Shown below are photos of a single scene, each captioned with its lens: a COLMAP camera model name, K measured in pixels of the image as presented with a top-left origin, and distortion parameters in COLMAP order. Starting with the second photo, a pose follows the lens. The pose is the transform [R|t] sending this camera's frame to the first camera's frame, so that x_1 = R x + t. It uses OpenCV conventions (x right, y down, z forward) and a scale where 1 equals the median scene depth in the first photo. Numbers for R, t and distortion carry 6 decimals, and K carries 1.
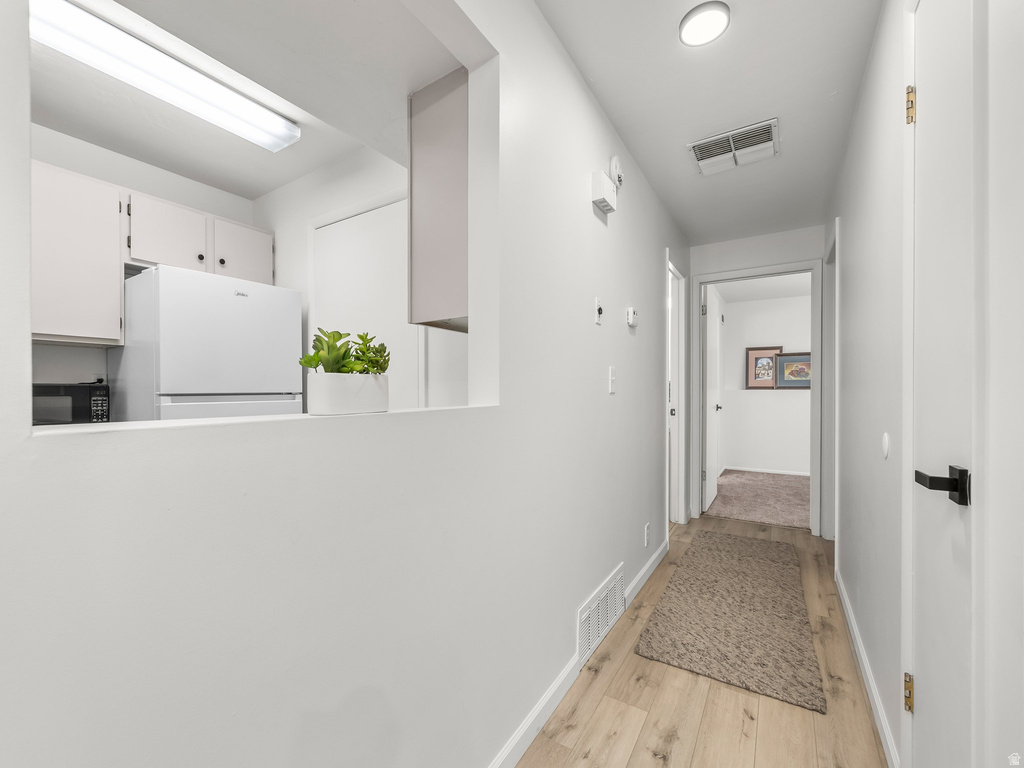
lens RADIAL K [[437.0, 0, 504.2], [0, 437.0, 390.2], [0, 0, 1]] dist [0.003172, -0.000136]
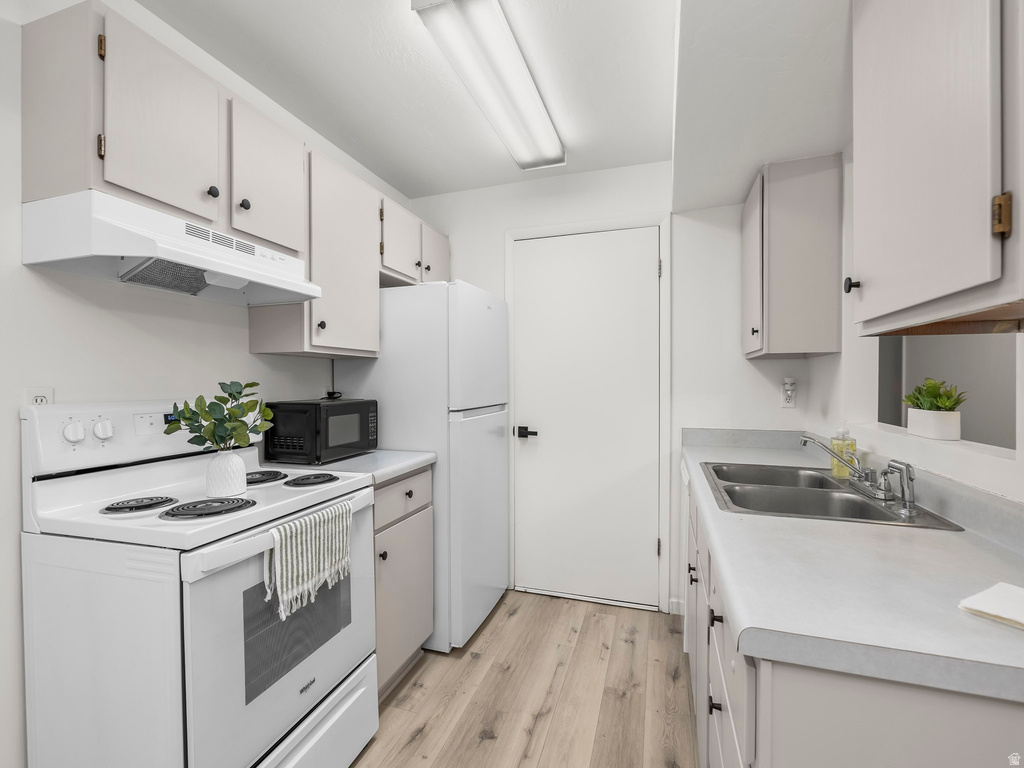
lens RADIAL K [[465.2, 0, 504.2], [0, 465.2, 387.1], [0, 0, 1]] dist [-0.009339, -0.000330]
pose [[0.972375, -0.001945, 0.233418, -0.839113], [-0.001891, 0.999867, 0.016210, -0.055263], [-0.233418, -0.016204, 0.972241, -0.051385]]
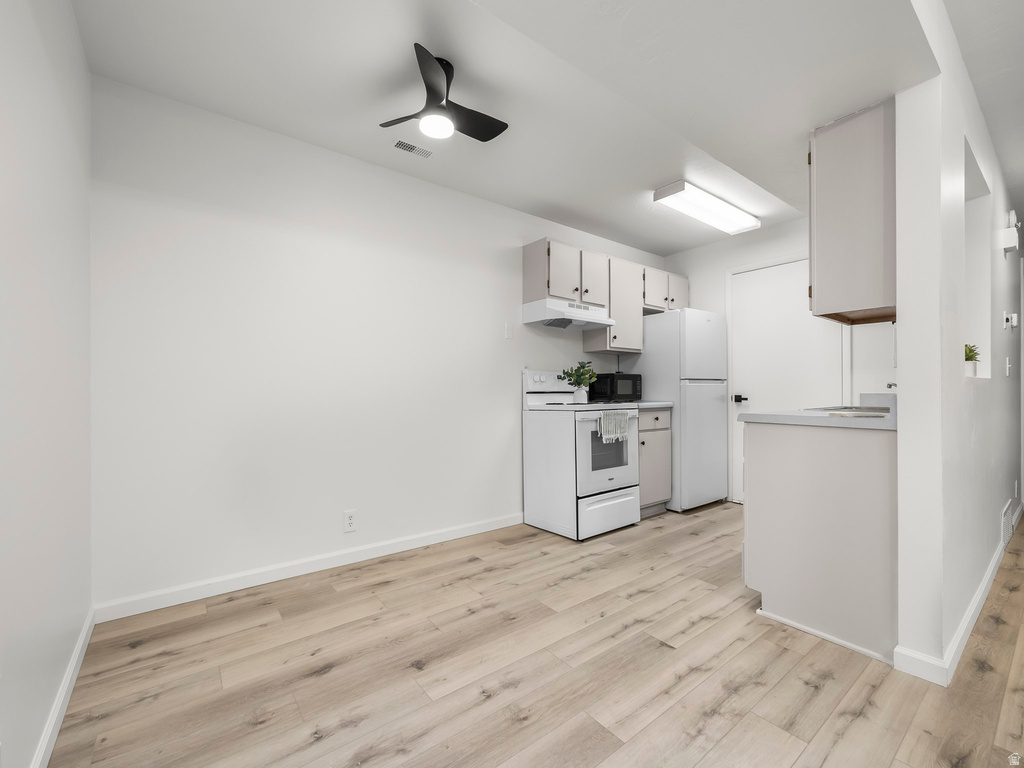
lens RADIAL K [[437.0, 0, 506.2], [0, 437.0, 388.1], [0, 0, 1]] dist [0.003172, -0.000136]
pose [[0.938987, -0.001495, -0.343949, -0.776634], [0.001684, 0.999999, 0.000253, 0.040923], [0.343948, -0.000817, 0.938988, -0.879658]]
